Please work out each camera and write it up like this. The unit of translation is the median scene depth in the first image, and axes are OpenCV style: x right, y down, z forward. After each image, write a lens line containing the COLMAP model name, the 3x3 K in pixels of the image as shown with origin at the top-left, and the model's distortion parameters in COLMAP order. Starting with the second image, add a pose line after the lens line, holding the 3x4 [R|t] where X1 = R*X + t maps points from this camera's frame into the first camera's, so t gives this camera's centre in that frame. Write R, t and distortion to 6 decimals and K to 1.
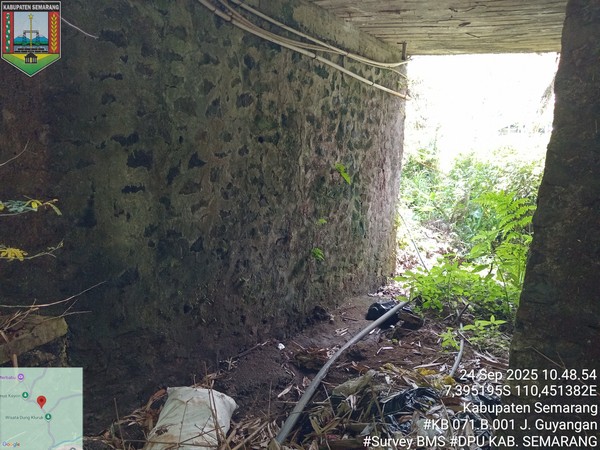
lens RADIAL K [[441.3, 0, 300.0], [0, 441.3, 225.0], [0, 0, 1]] dist [-0.001800, -0.045221]
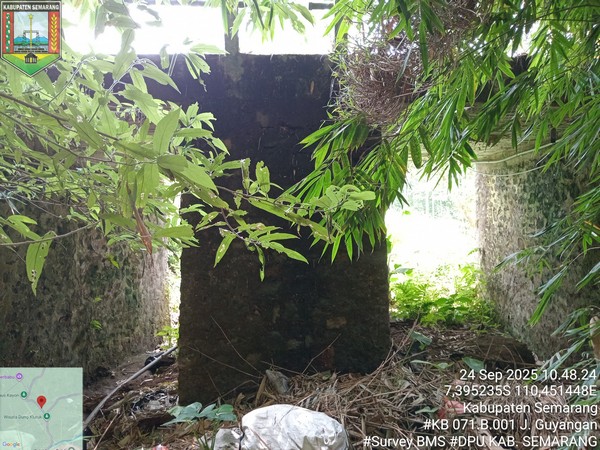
lens RADIAL K [[441.3, 0, 300.0], [0, 441.3, 225.0], [0, 0, 1]] dist [-0.001800, -0.045221]
pose [[0.899366, -0.066265, 0.432146, 0.041406], [0.127748, 0.985140, -0.114805, 0.001005], [-0.418116, 0.158457, 0.894466, -0.472795]]
